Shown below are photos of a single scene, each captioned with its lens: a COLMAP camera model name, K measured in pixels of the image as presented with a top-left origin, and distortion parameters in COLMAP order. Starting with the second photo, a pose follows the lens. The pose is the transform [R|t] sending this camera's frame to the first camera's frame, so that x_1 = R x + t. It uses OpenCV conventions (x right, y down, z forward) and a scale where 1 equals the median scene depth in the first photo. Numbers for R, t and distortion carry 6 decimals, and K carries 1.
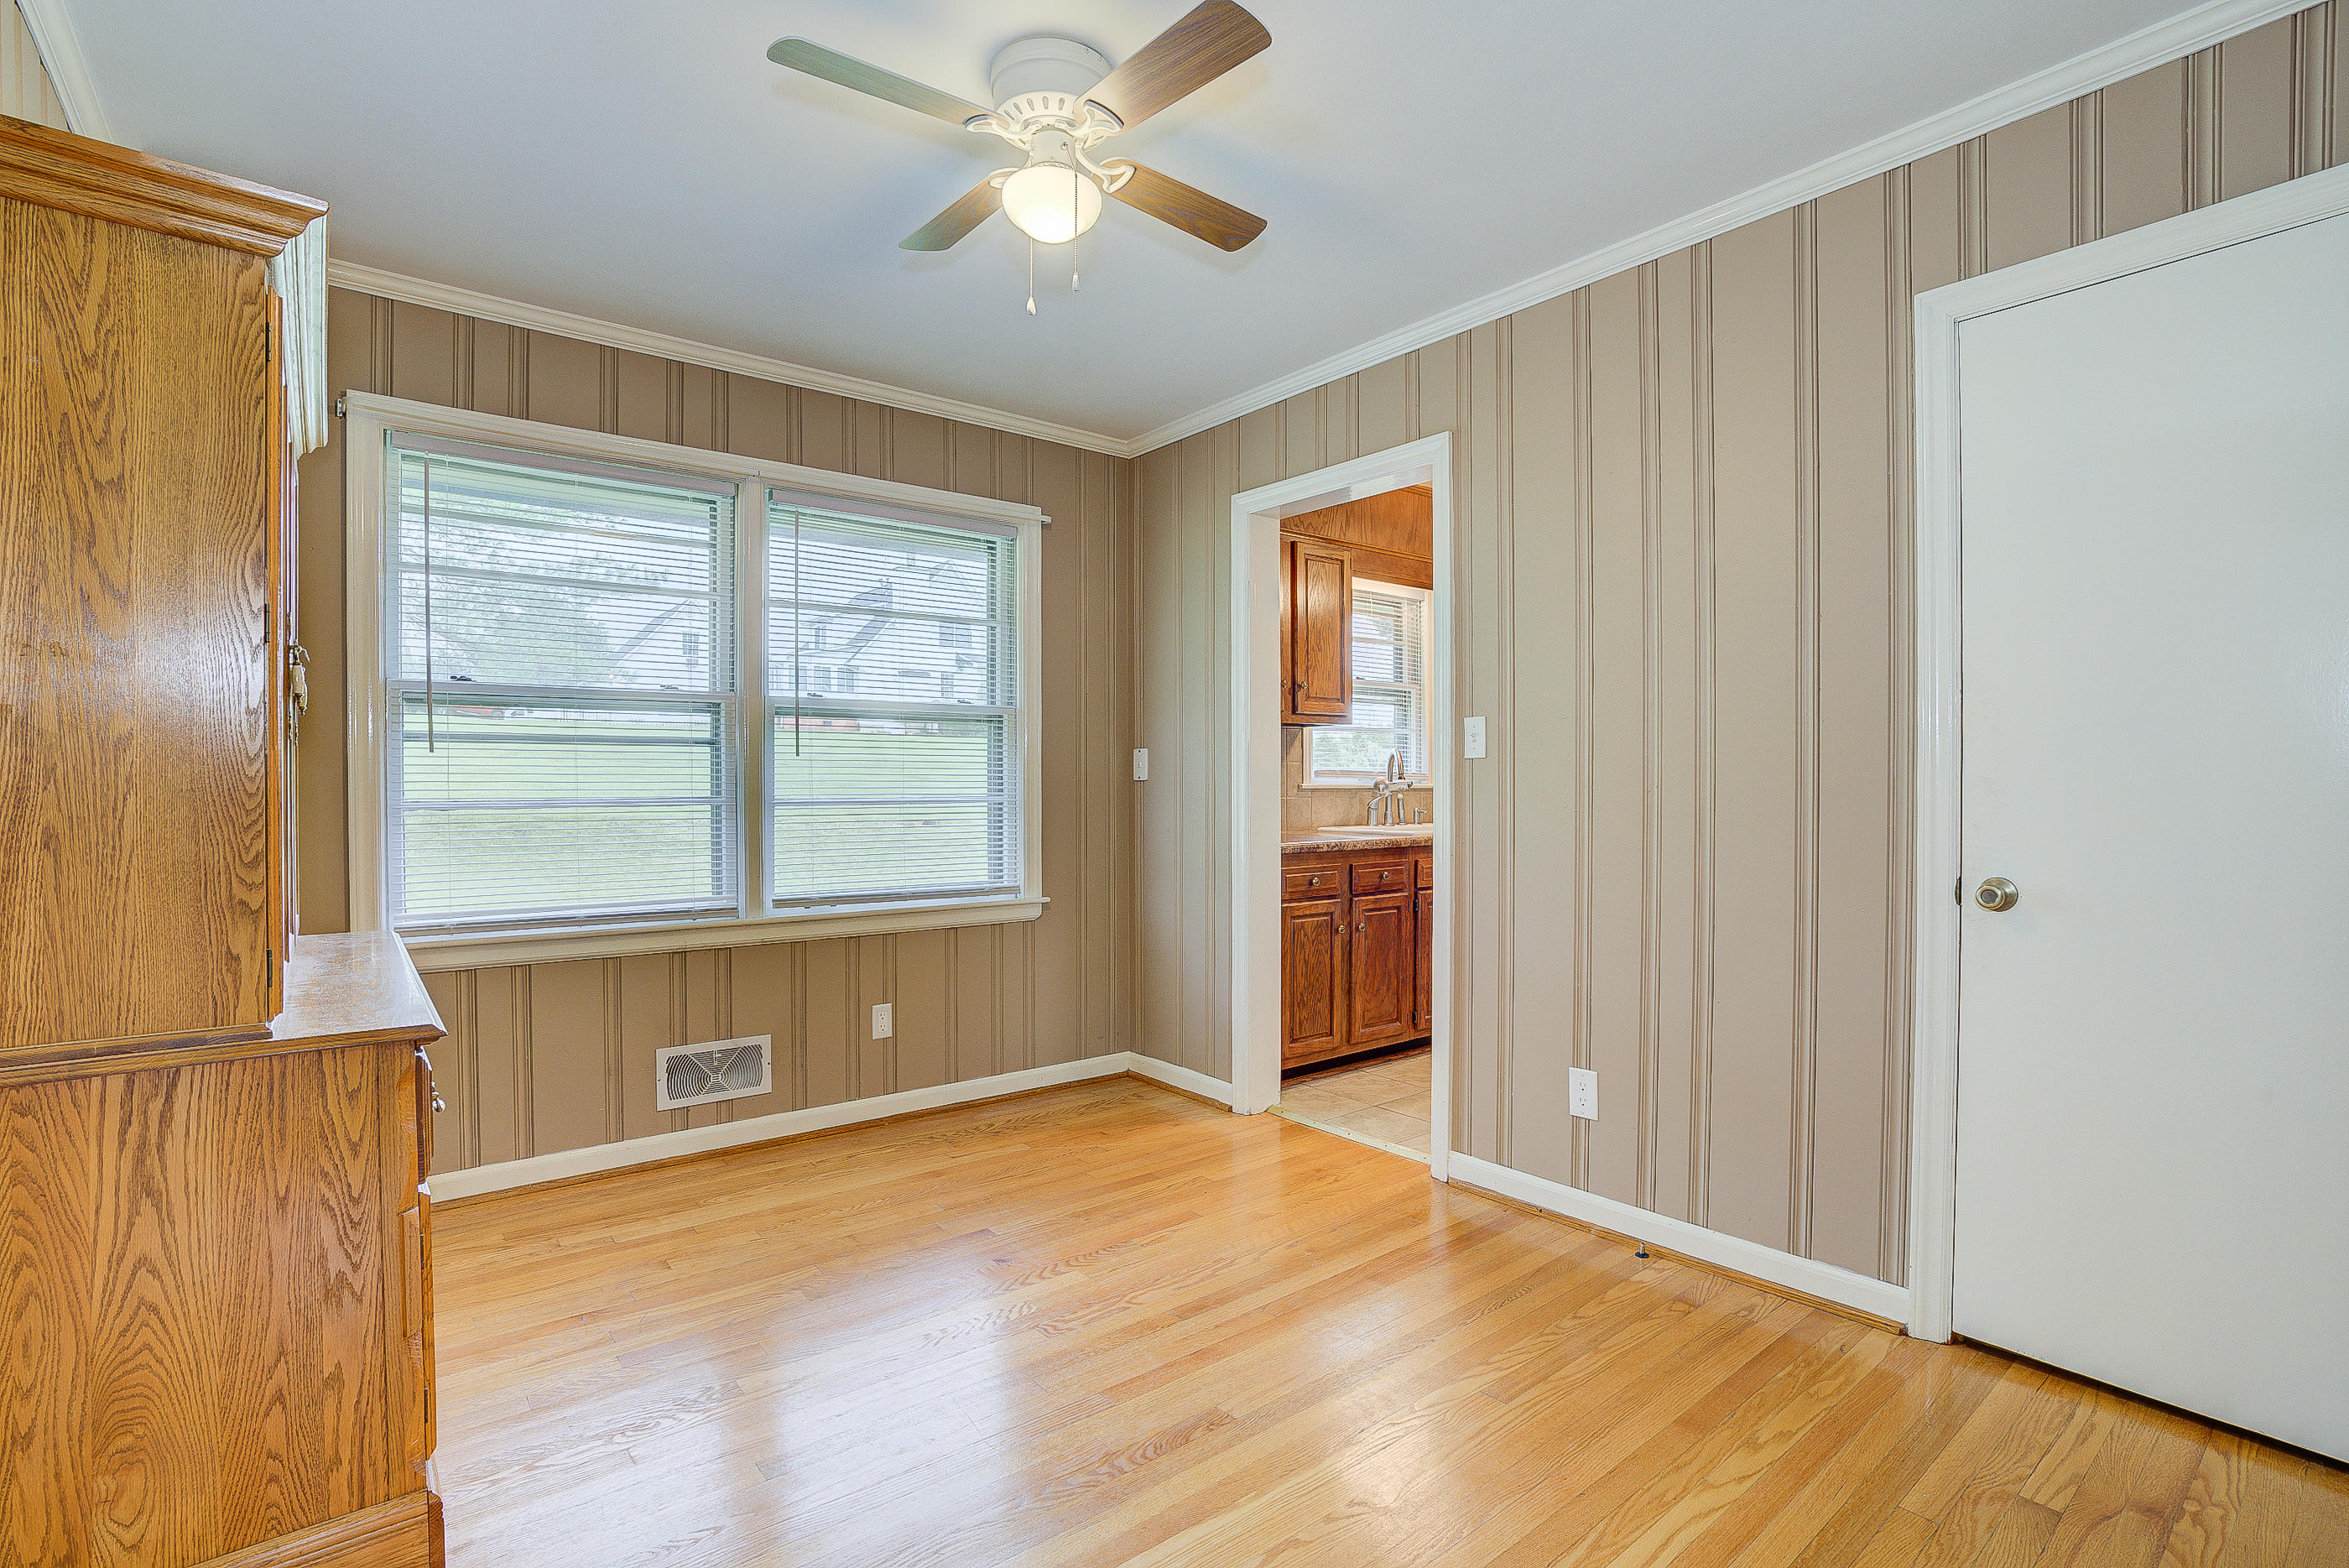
lens RADIAL K [[1093.6, 0, 1176.0], [0, 1093.6, 792.1], [0, 0, 1]] dist [-0.073385, 0.027131]
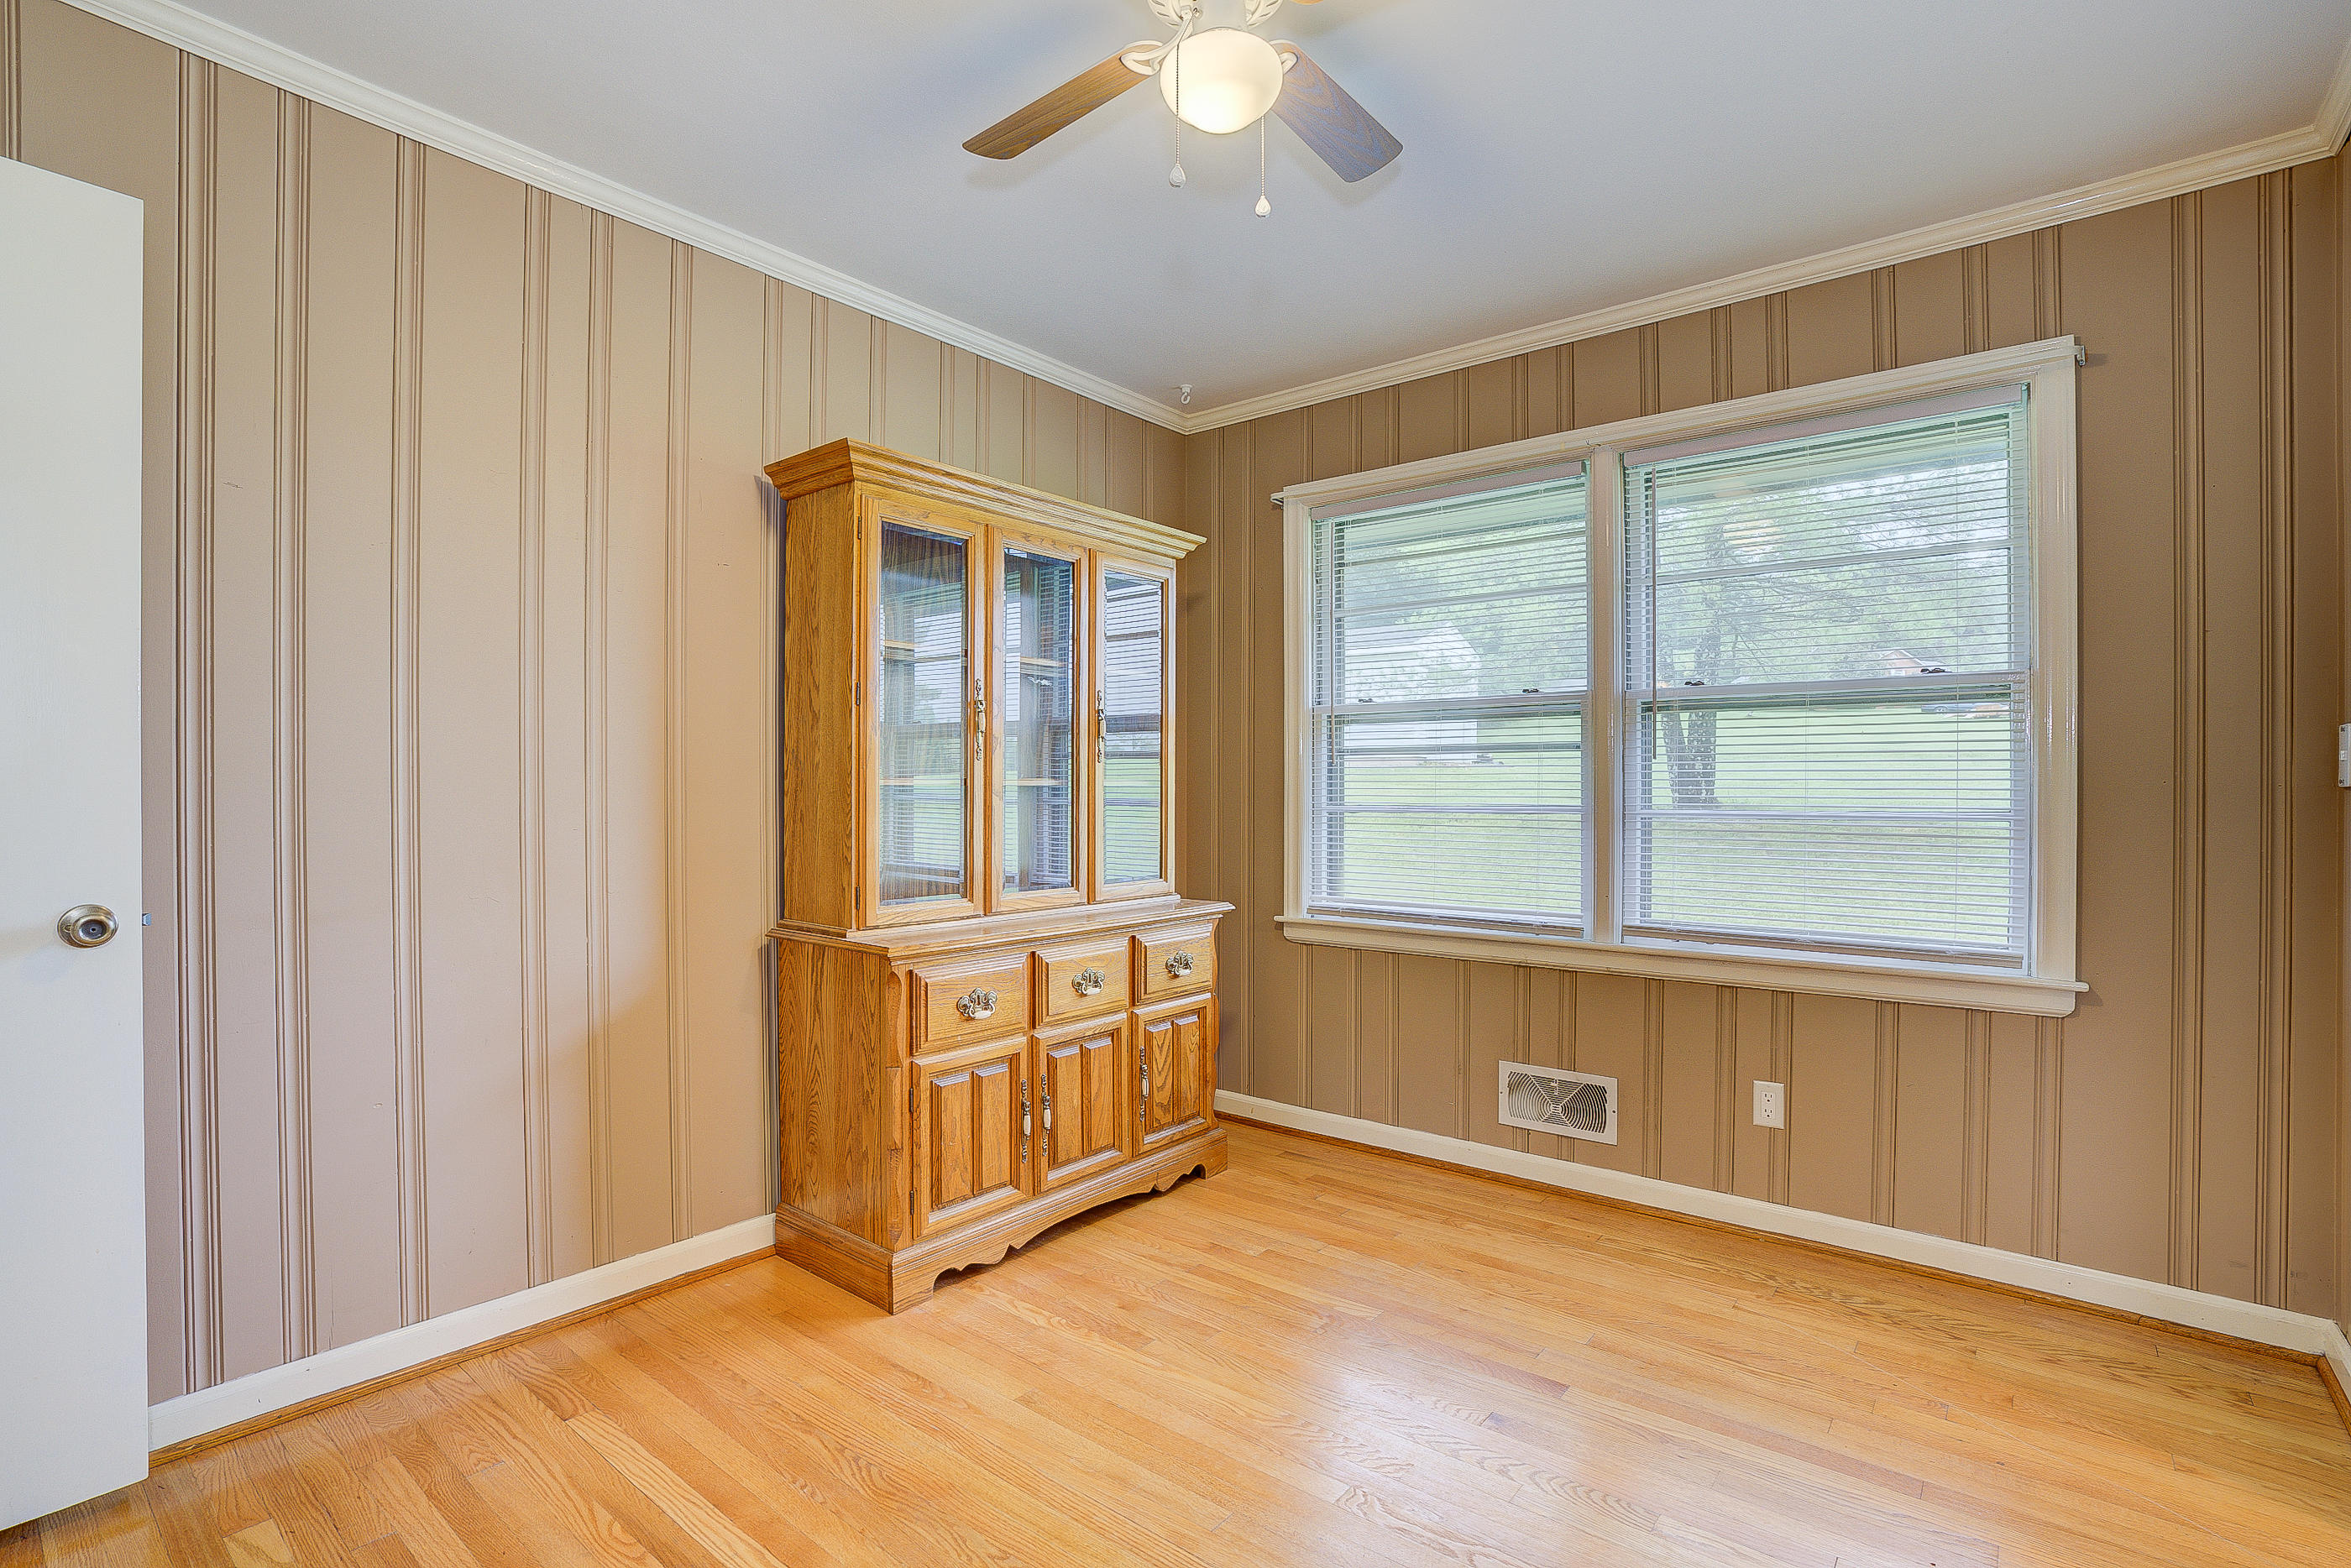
lens RADIAL K [[1094.4, 0, 1177.0], [0, 1094.4, 792.1], [0, 0, 1]] dist [-0.073385, 0.027131]
pose [[0.211782, 0.003365, -0.977311, 0.393023], [-0.008591, 0.999962, 0.001581, -0.005387], [0.977279, 0.008061, 0.211803, 0.460970]]
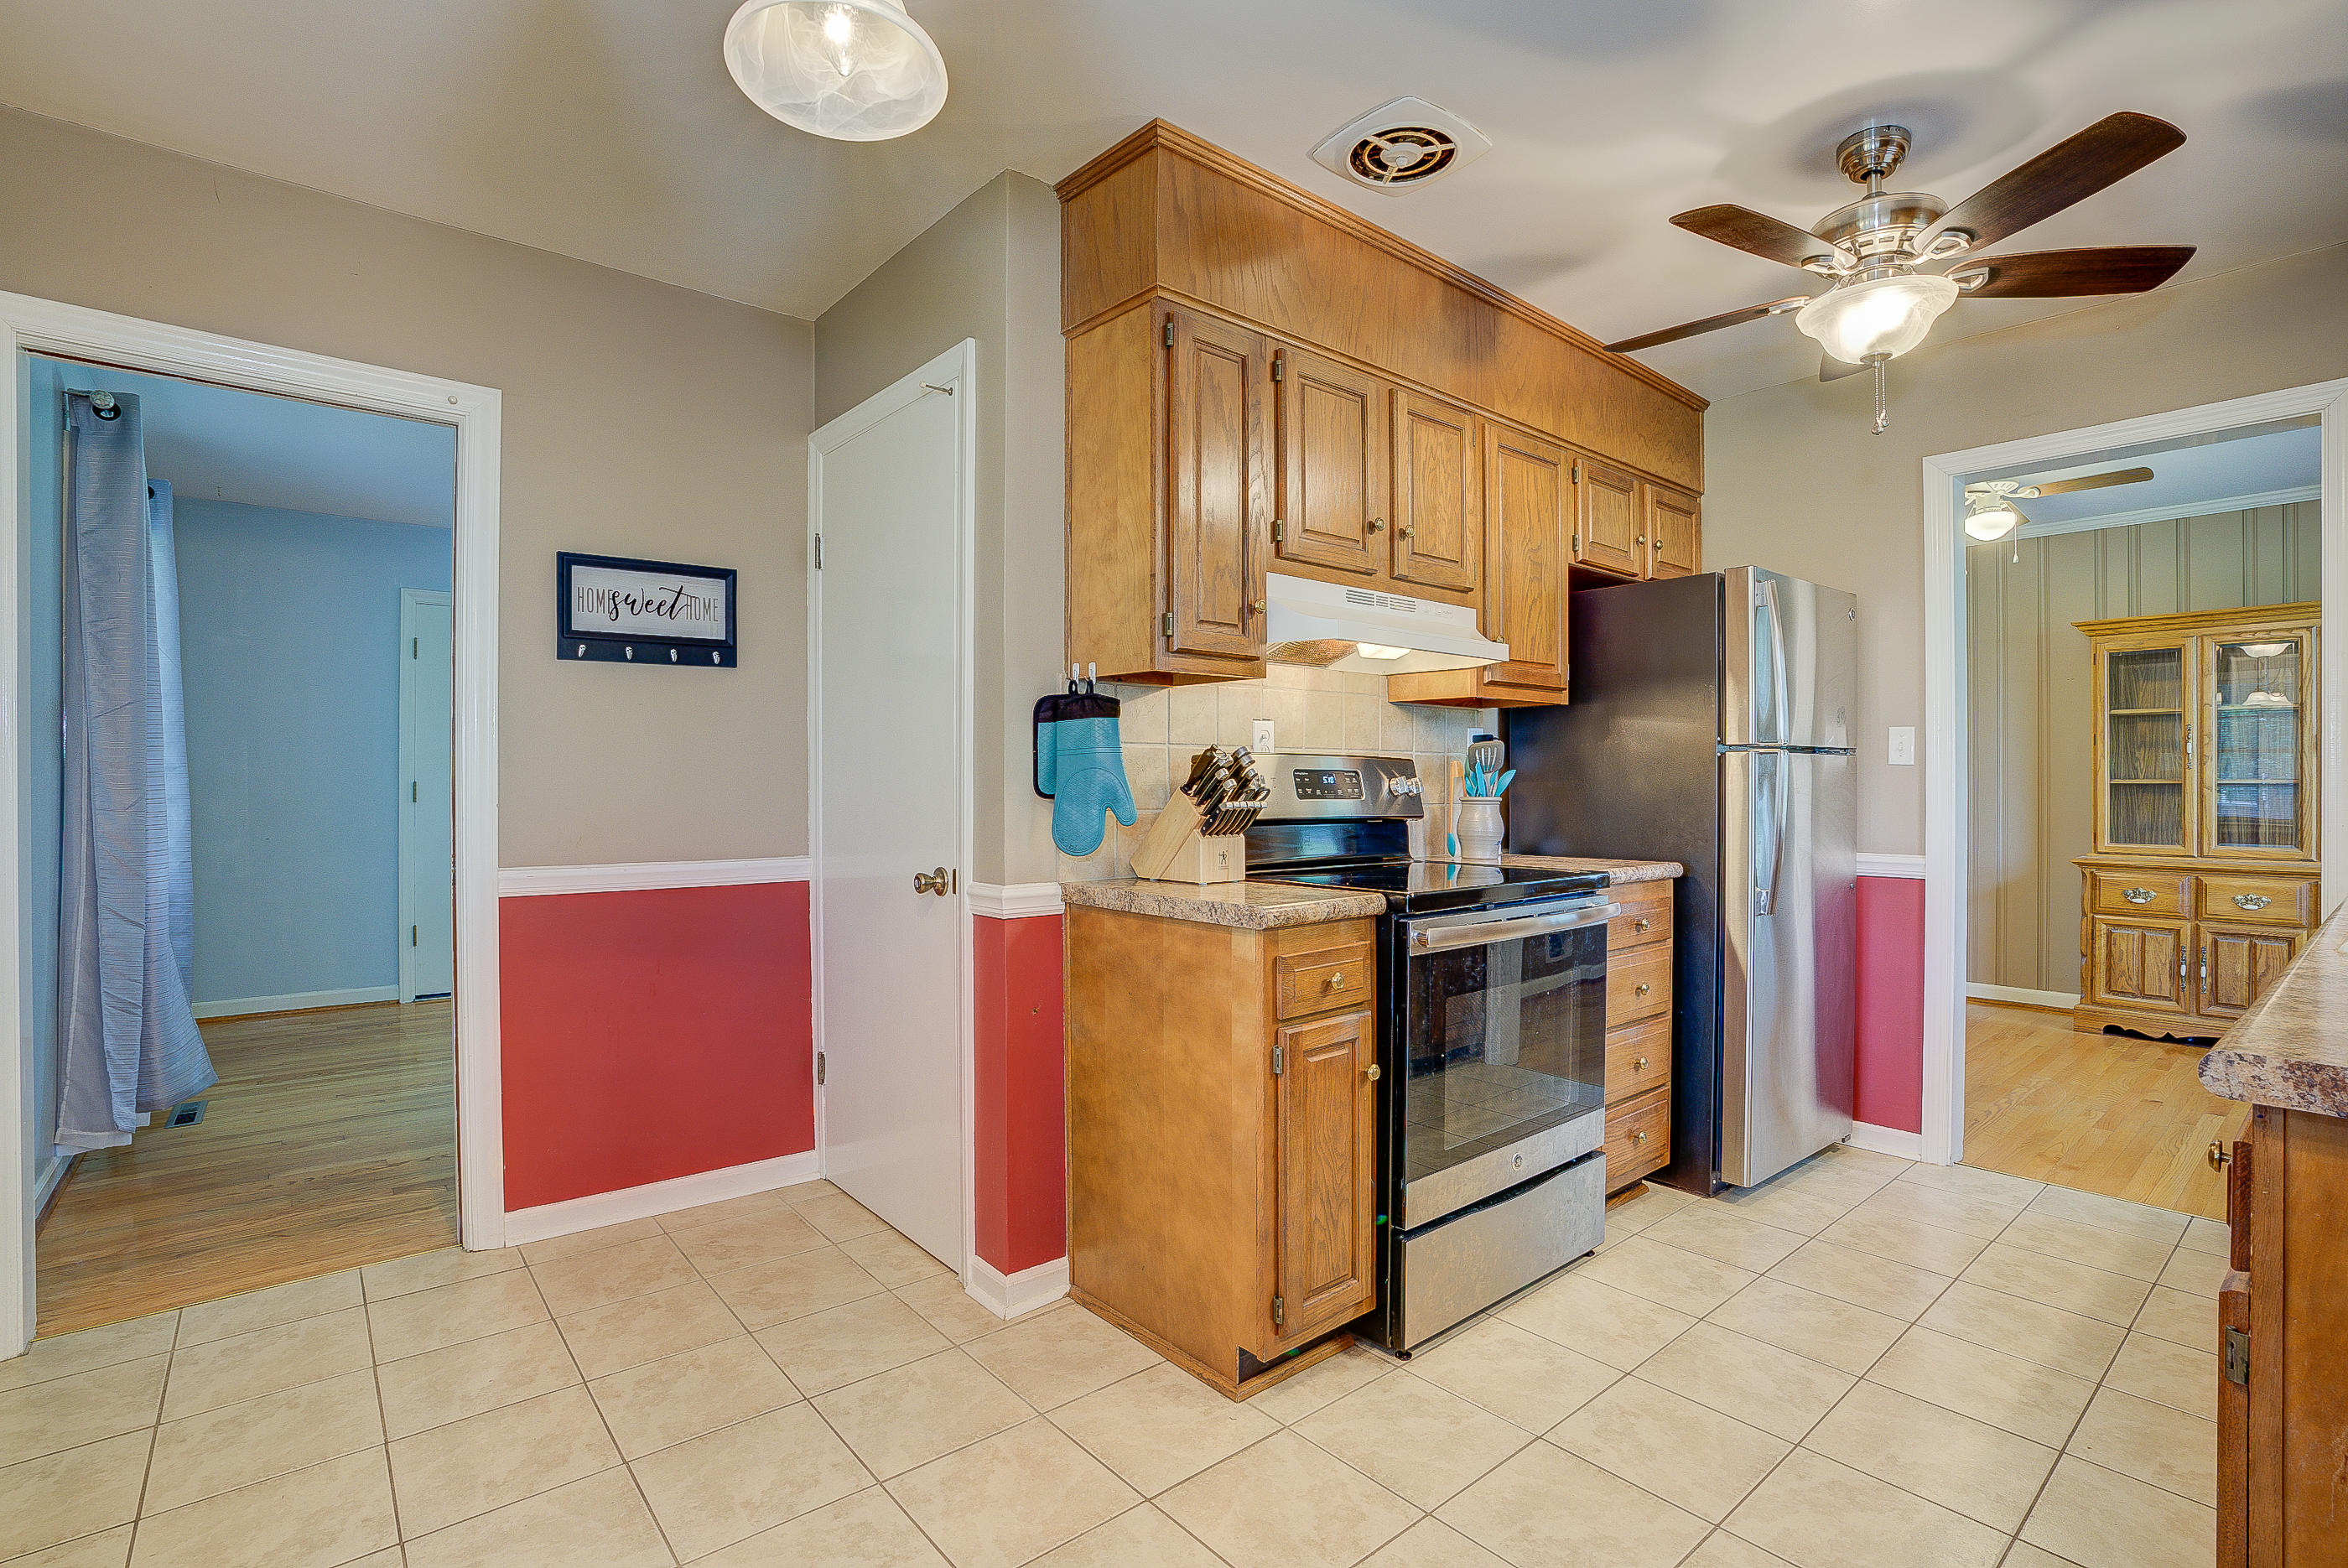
lens RADIAL K [[1087.9, 0, 1176.8], [0, 1087.9, 783.9], [0, 0, 1]] dist [-0.082201, 0.027659]
pose [[-0.999792, -0.001497, -0.020324, 1.059966], [-0.001699, 0.999949, 0.009924, -0.021127], [0.020308, 0.009956, -0.999744, 2.120693]]
